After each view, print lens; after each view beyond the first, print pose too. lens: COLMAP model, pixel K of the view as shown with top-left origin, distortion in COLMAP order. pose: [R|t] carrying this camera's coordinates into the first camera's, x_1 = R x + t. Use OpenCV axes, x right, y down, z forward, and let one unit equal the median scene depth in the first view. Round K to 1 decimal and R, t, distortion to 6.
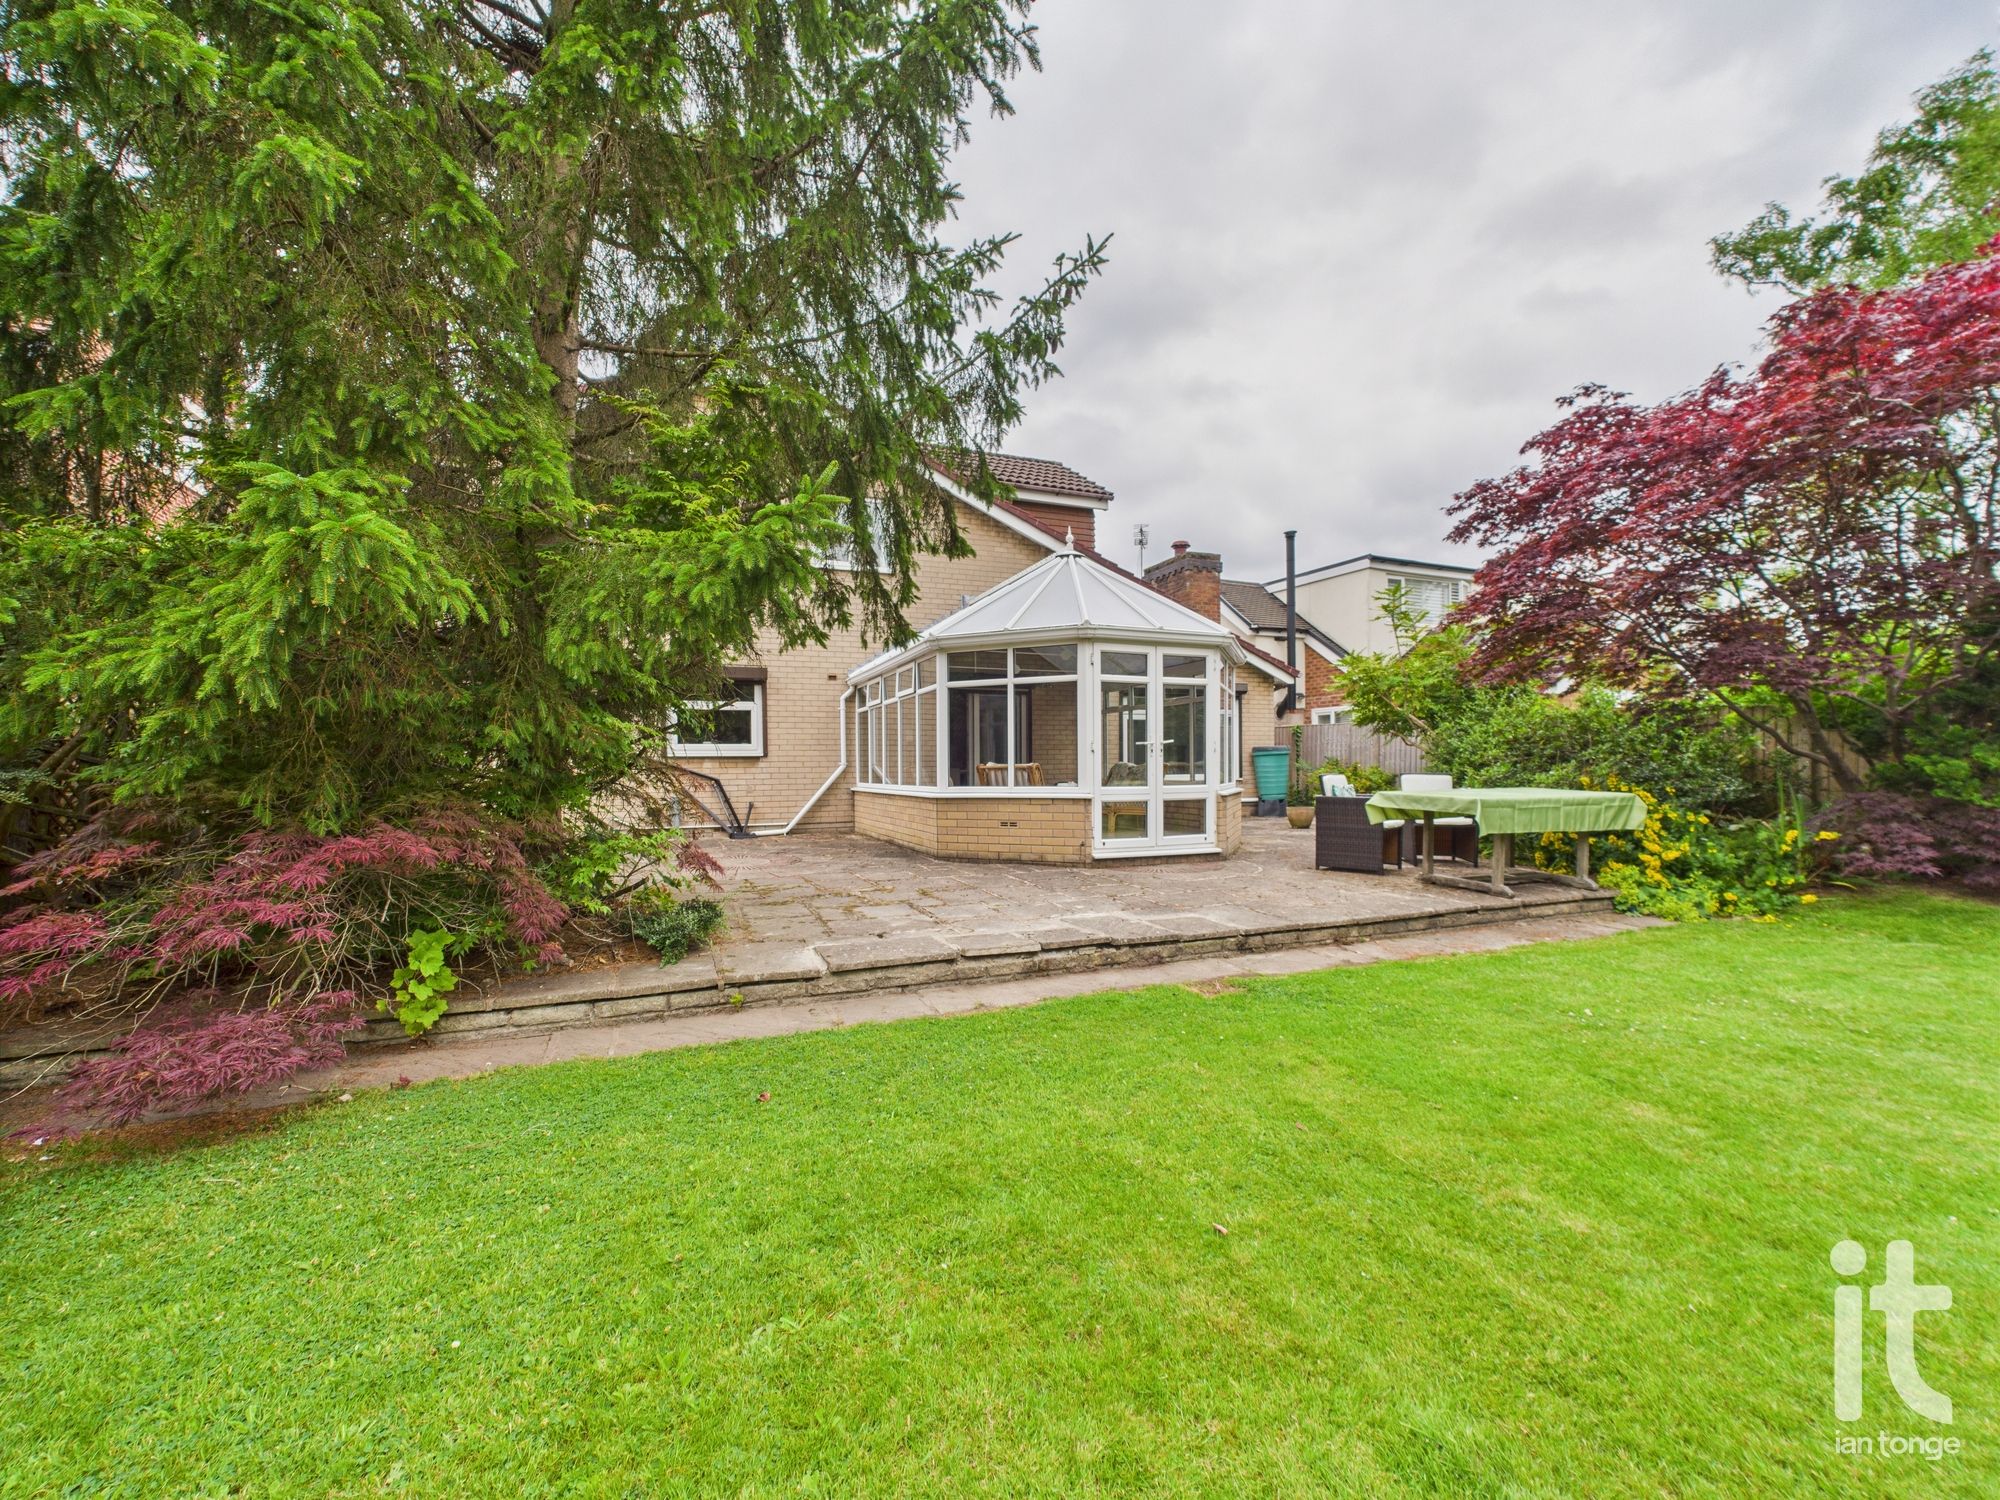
lens RADIAL K [[809.6, 0, 988.4], [0, 809.6, 756.5], [0, 0, 1]] dist [0.002710, -0.000703]
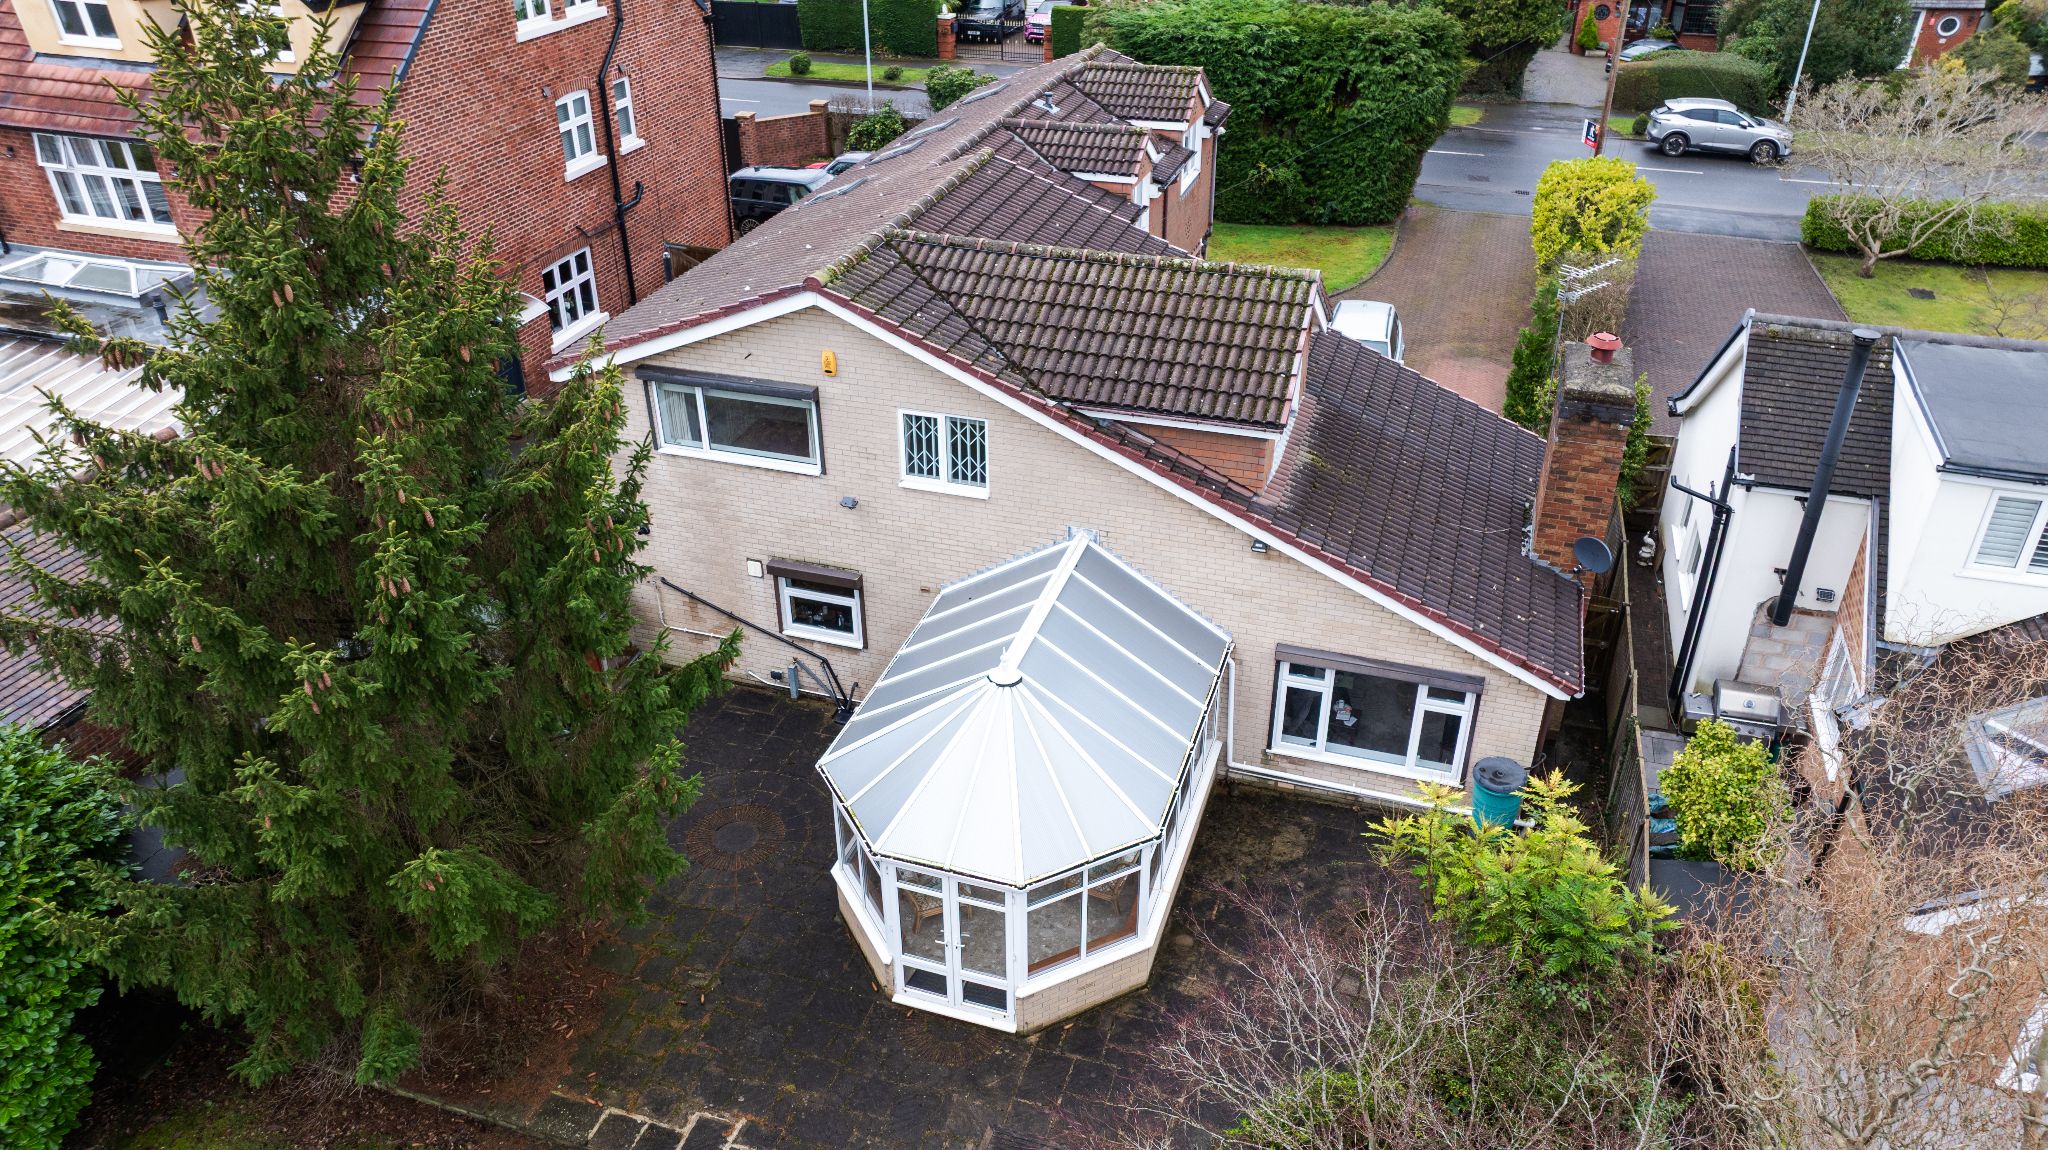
lens RADIAL K [[1454.0, 0, 1018.8], [0, 1454.0, 574.0], [0, 0, 1]] dist [-0.013595, -0.002294]
pose [[0.767059, 0.326144, -0.552494, 1.187335], [0.012371, 0.853472, 0.520991, -1.445561], [0.641457, -0.406466, 0.650629, -0.011003]]
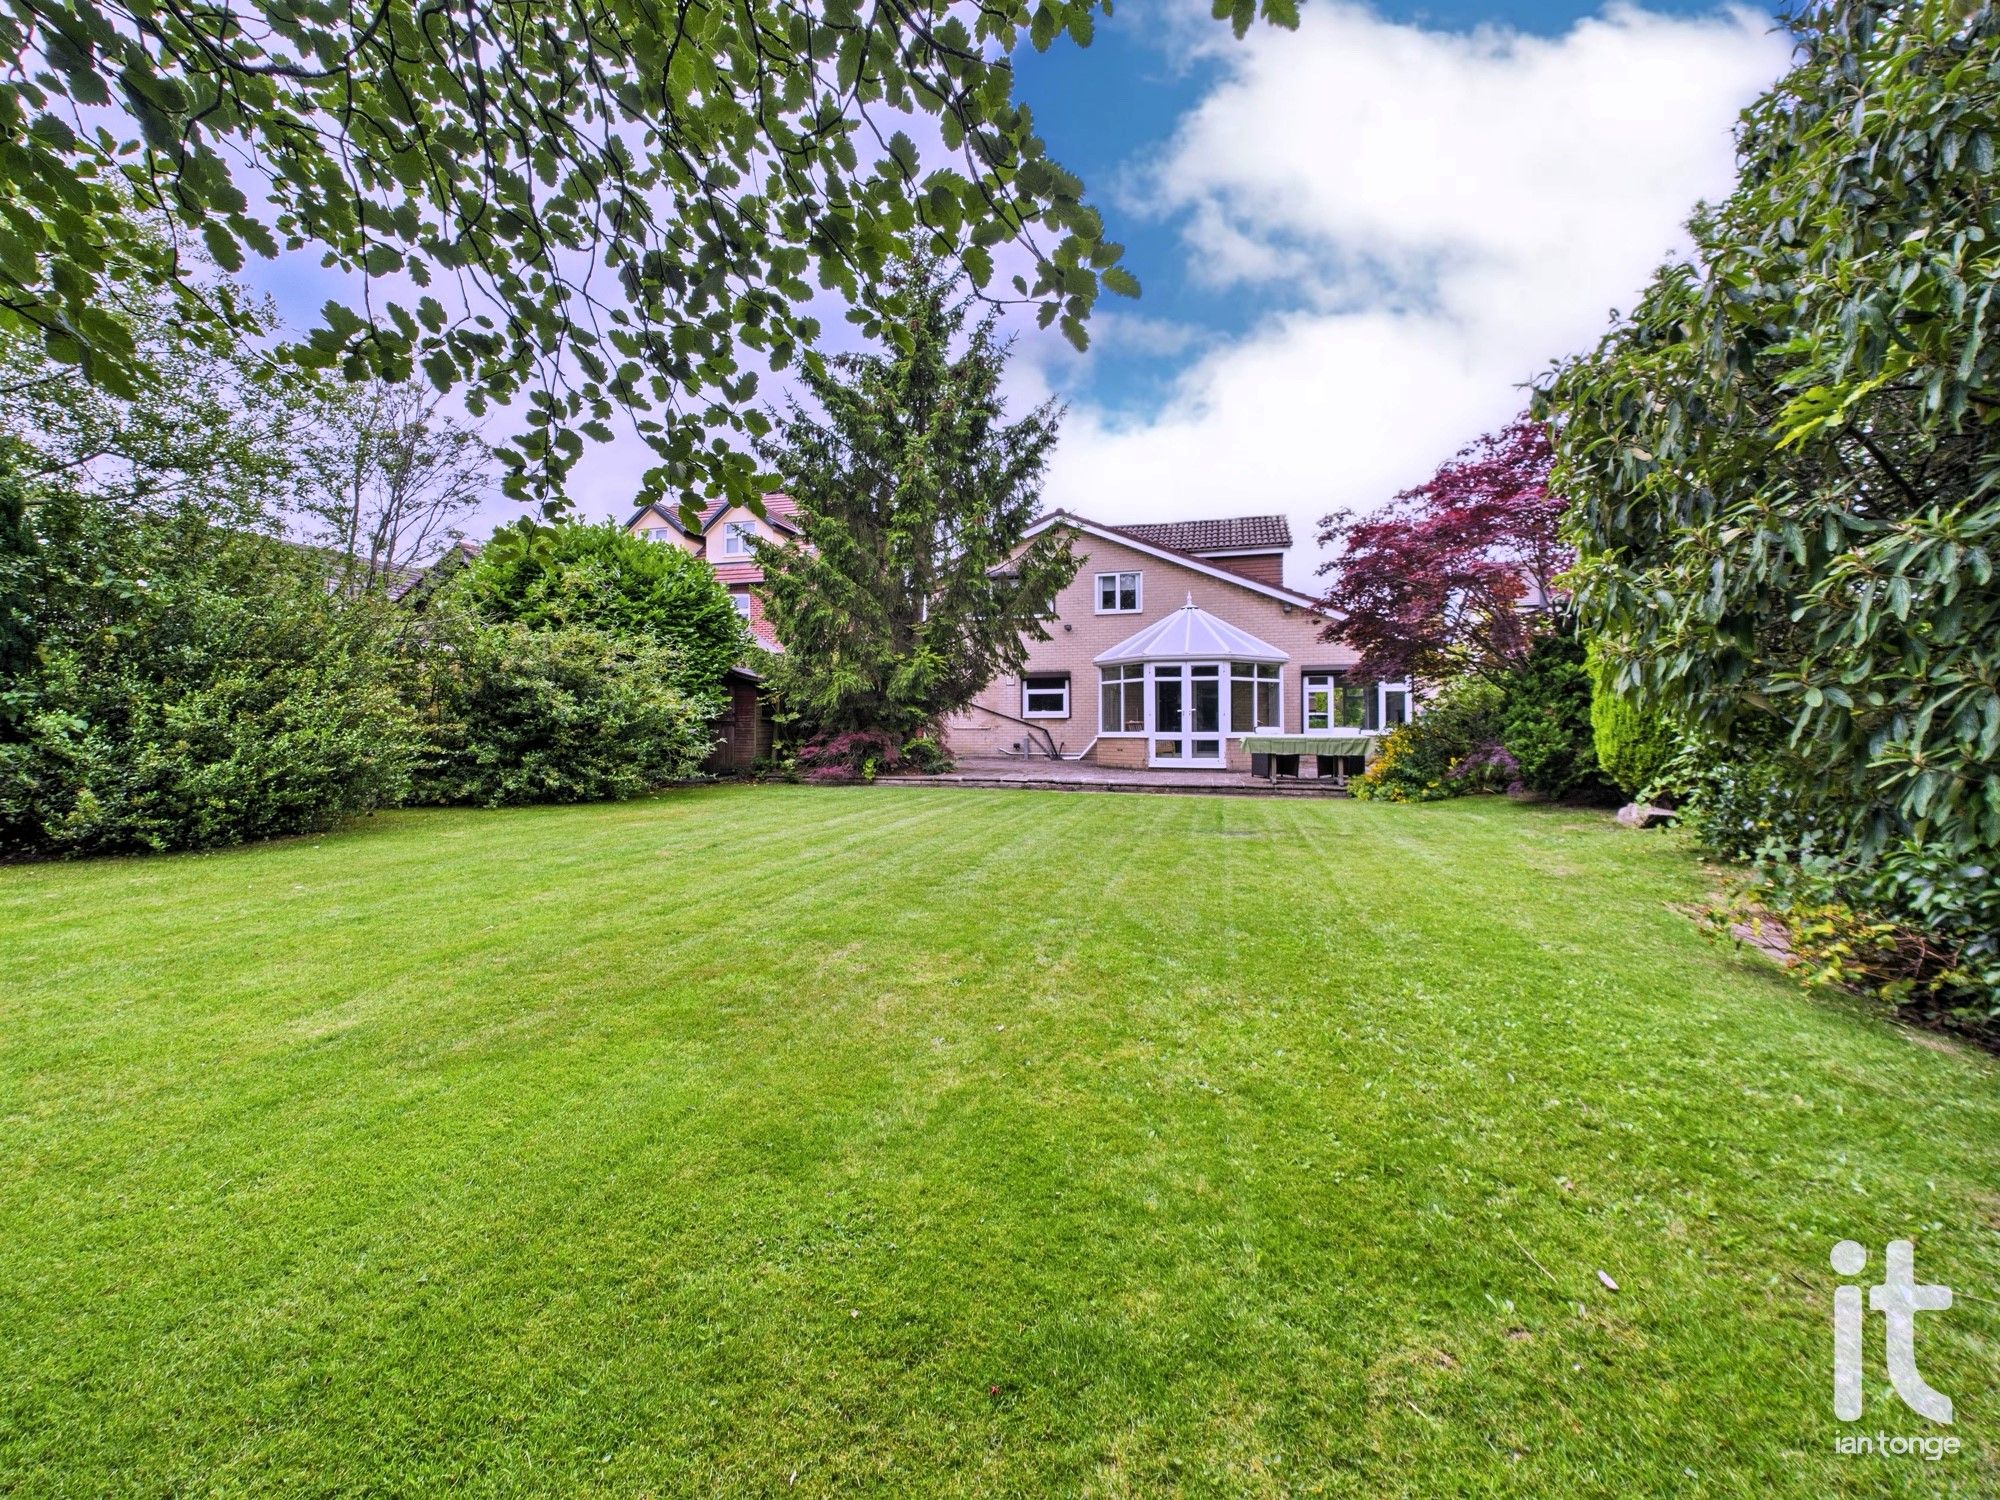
lens RADIAL K [[809.6, 0, 987.8], [0, 809.6, 706.8], [0, 0, 1]] dist [0.002710, -0.000703]
pose [[0.793653, -0.010805, -0.608274, 1.021322], [0.003755, 0.999910, -0.012862, -0.002173], [0.608359, 0.007924, 0.793623, -0.863929]]
